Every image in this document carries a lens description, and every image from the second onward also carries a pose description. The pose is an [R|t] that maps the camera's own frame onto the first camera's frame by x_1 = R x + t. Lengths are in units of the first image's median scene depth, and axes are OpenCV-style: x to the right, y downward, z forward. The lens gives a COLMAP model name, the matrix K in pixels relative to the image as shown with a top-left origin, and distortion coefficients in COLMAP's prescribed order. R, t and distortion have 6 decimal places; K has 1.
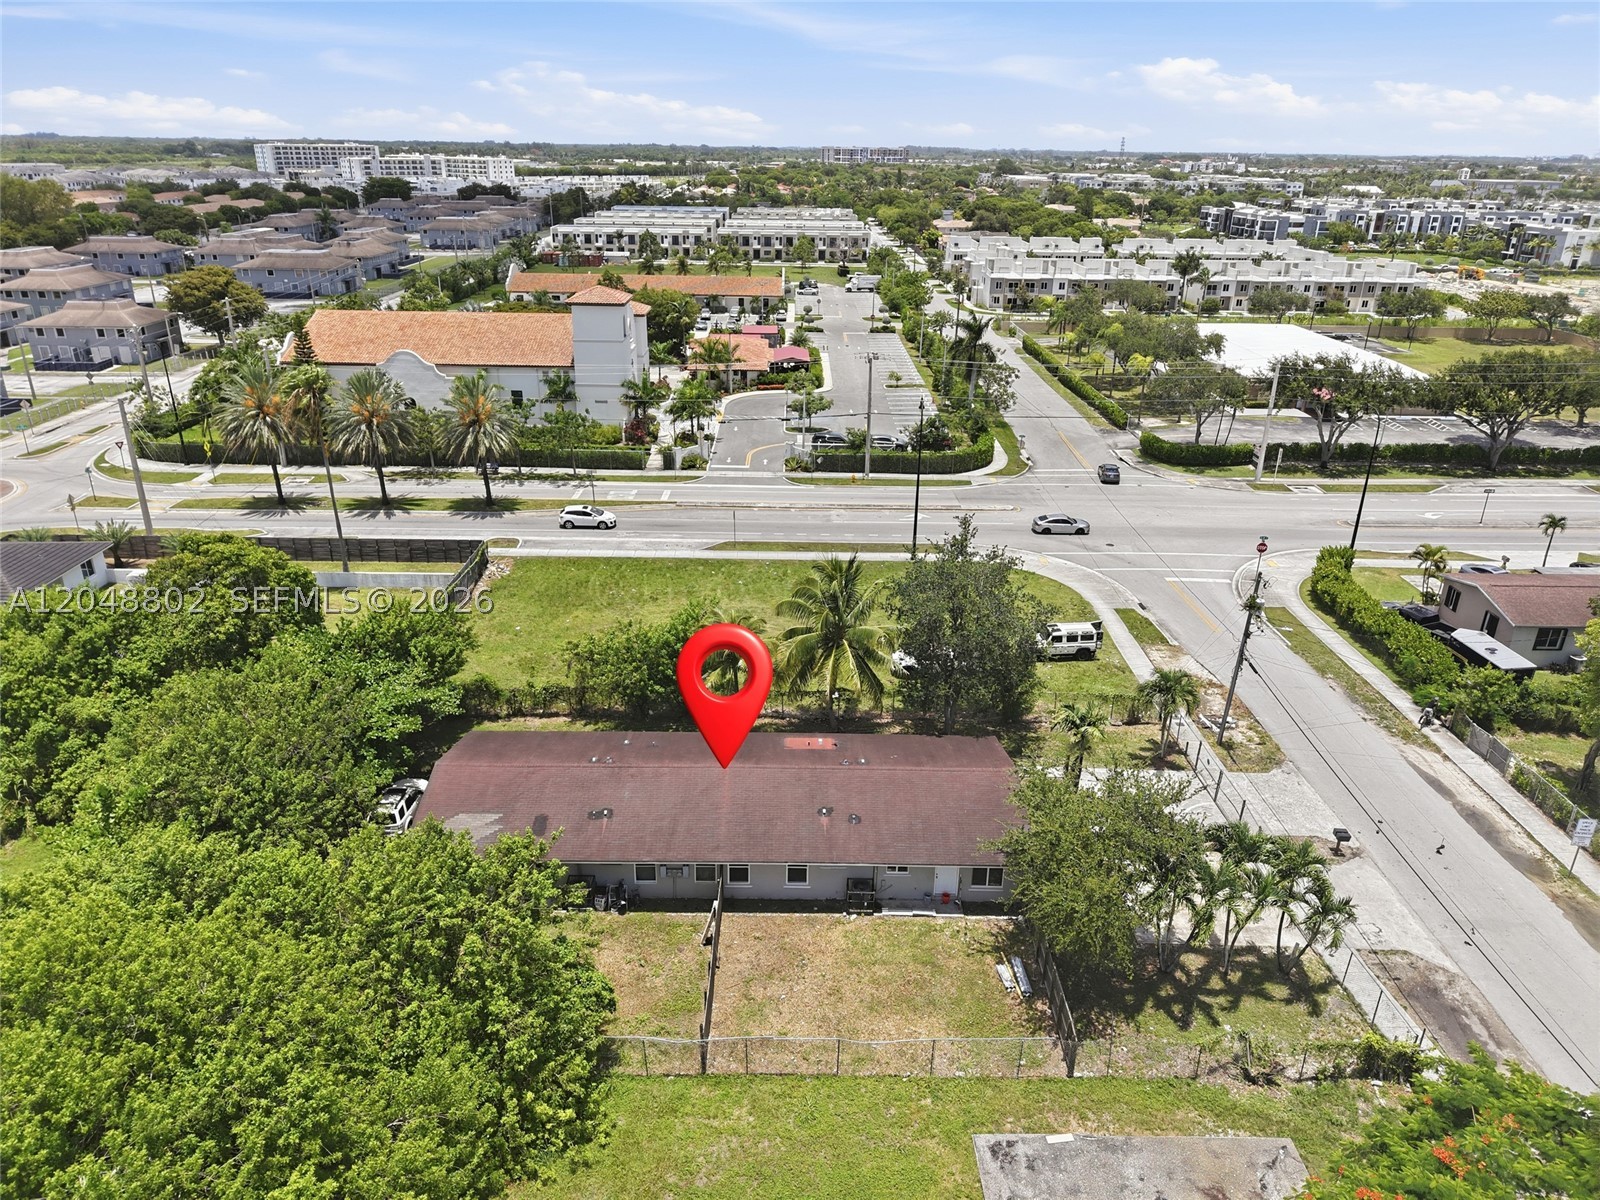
lens RADIAL K [[1063.3, 0, 800.0], [0, 1063.3, 600.0], [0, 0, 1]] dist [0.049180, -0.045574]
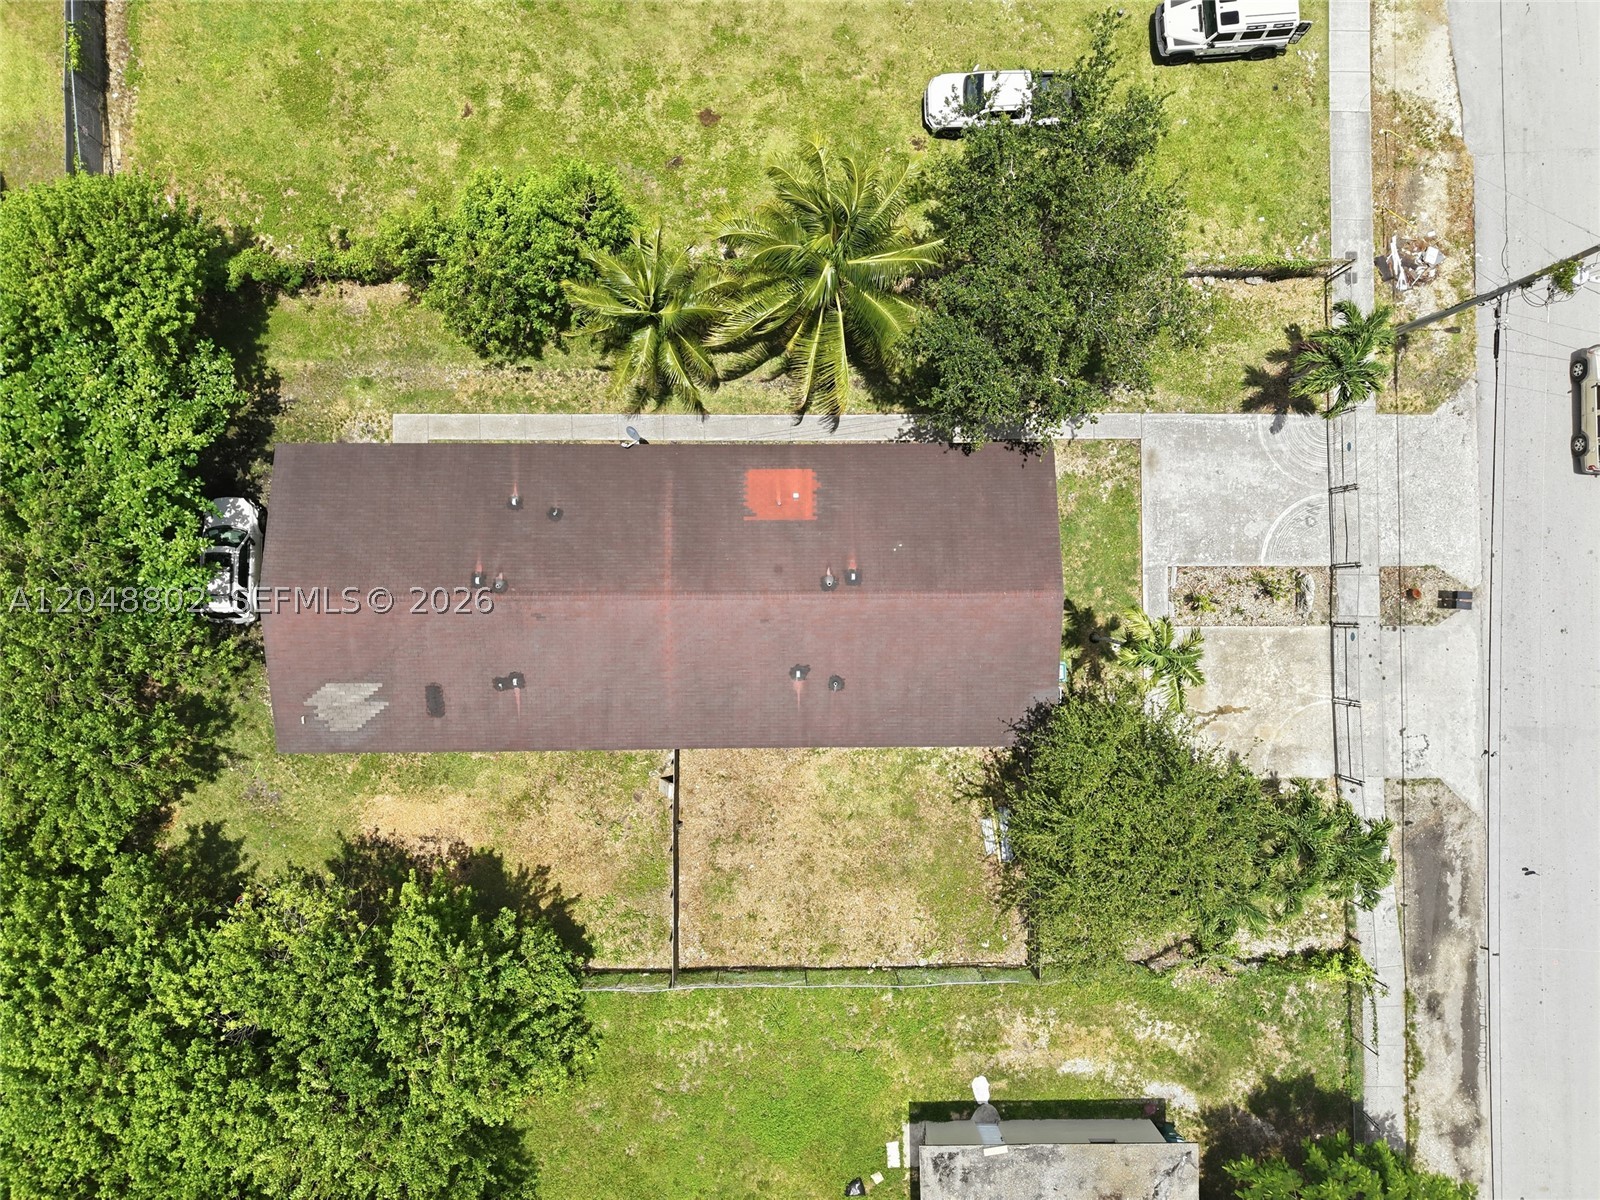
lens RADIAL K [[1065.6, 0, 800.0], [0, 1065.6, 600.0], [0, 0, 1]] dist [0.050409, -0.061324]
pose [[0.999981, -0.003460, 0.005014, 0.014109], [-0.003215, 0.399426, 0.916760, -0.361629], [-0.005174, -0.916759, 0.399408, 0.502043]]
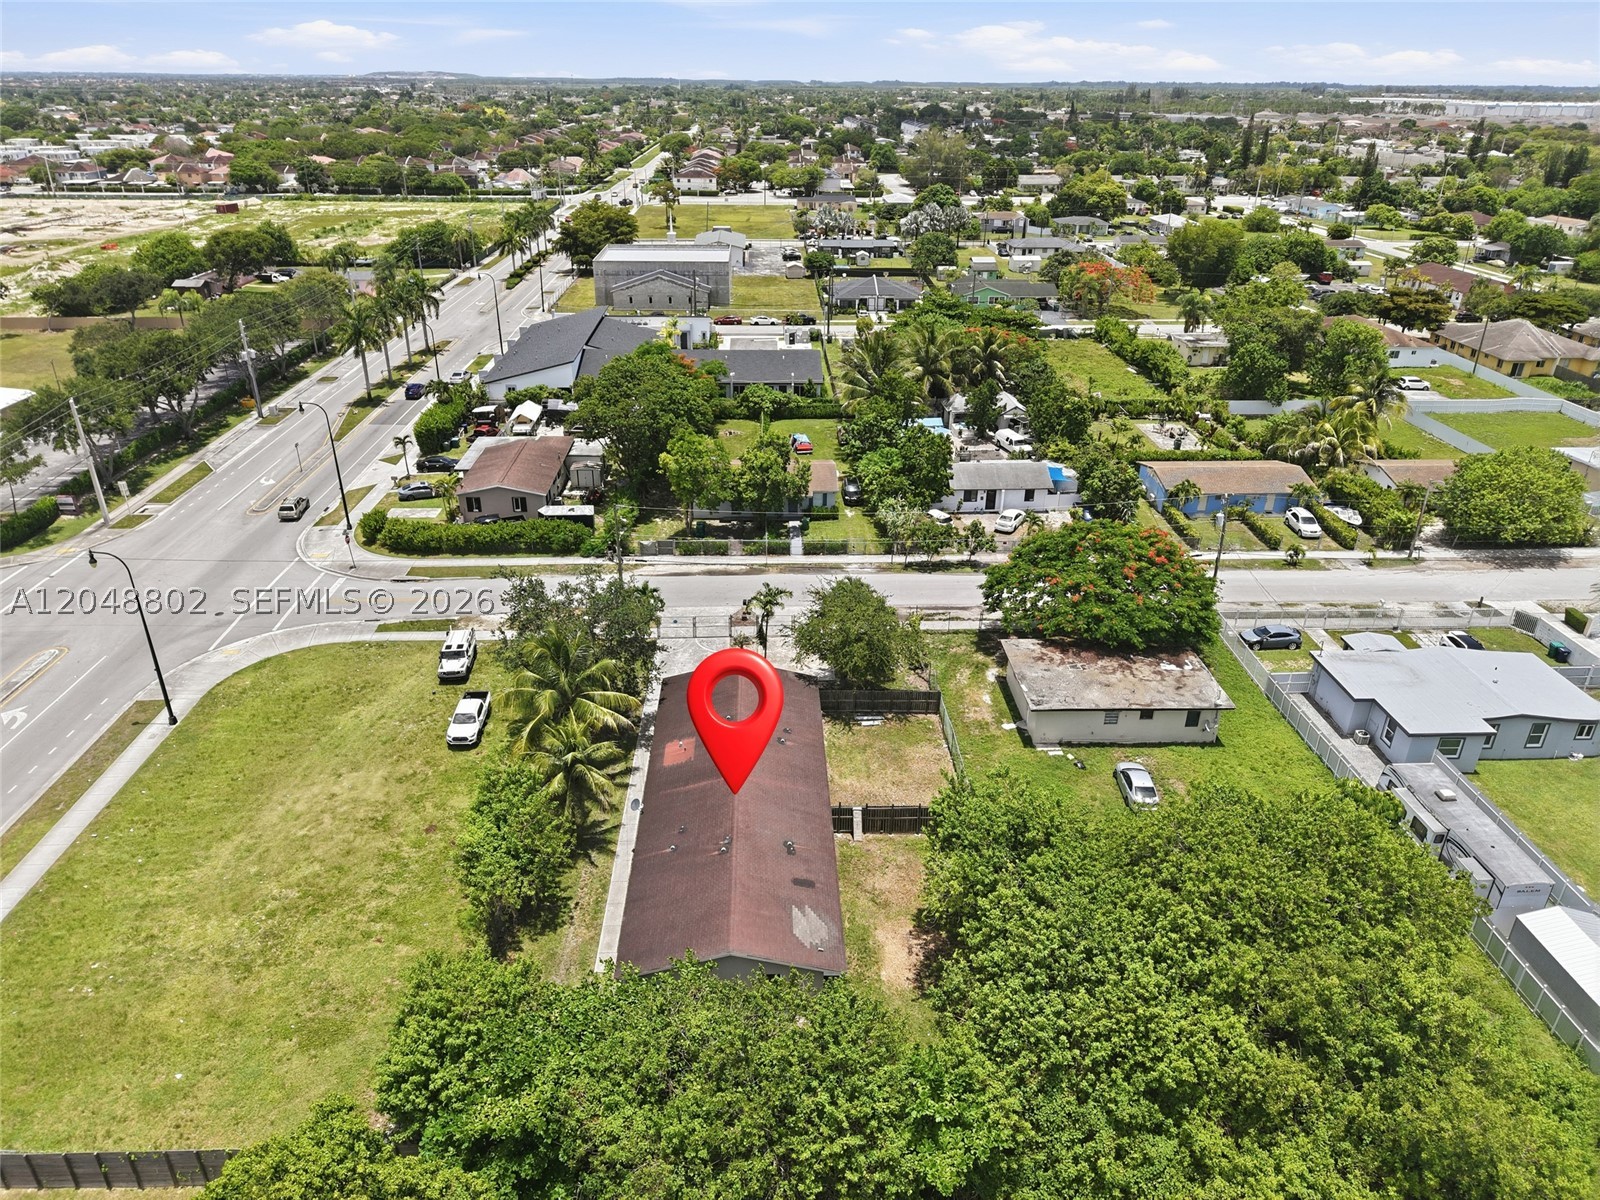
lens RADIAL K [[1063.3, 0, 800.0], [0, 1063.3, 600.0], [0, 0, 1]] dist [0.049180, -0.045574]
pose [[-0.033692, -0.451601, 0.891583, -0.759571], [0.382150, 0.818479, 0.429014, -0.360980], [-0.923486, 0.355173, 0.145003, 0.484842]]
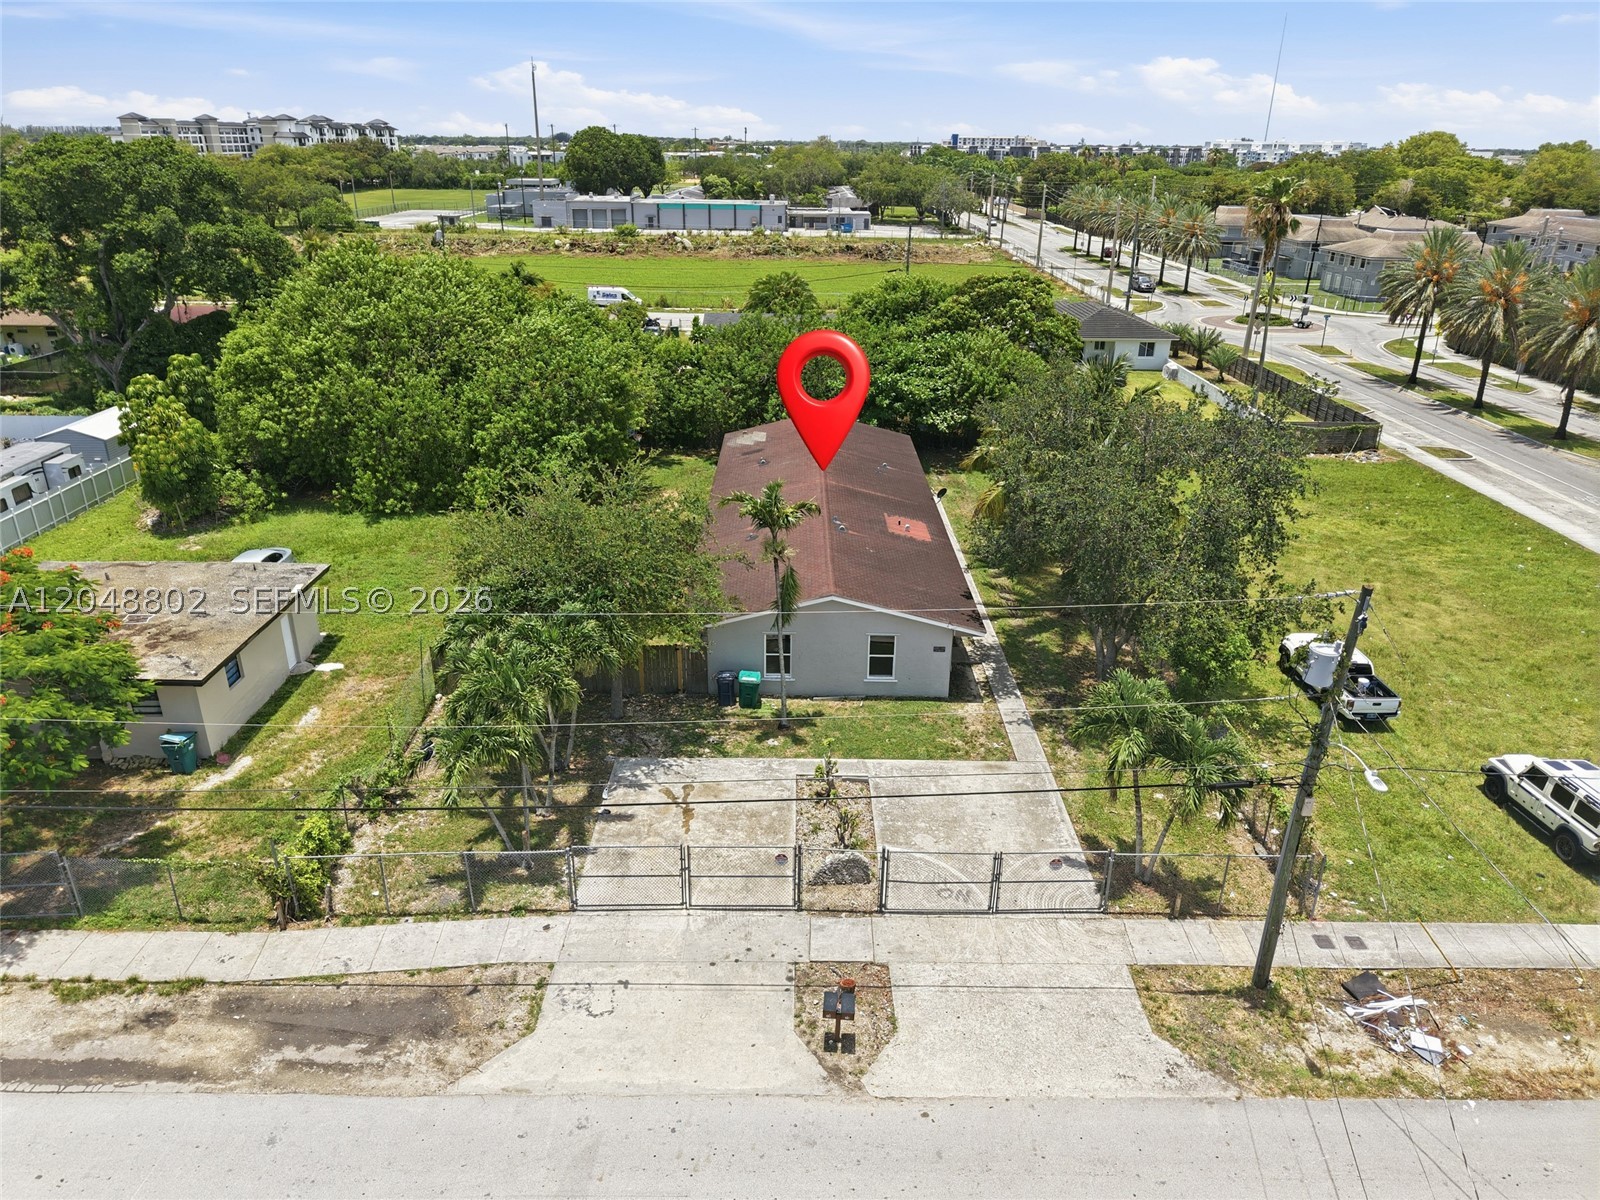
lens RADIAL K [[1065.6, 0, 800.0], [0, 1065.6, 600.0], [0, 0, 1]] dist [0.050409, -0.061324]
pose [[0.002578, 0.379115, -0.925346, 0.626299], [-0.400948, 0.848105, 0.346352, -0.057927], [0.916097, 0.370122, 0.154191, 0.618535]]
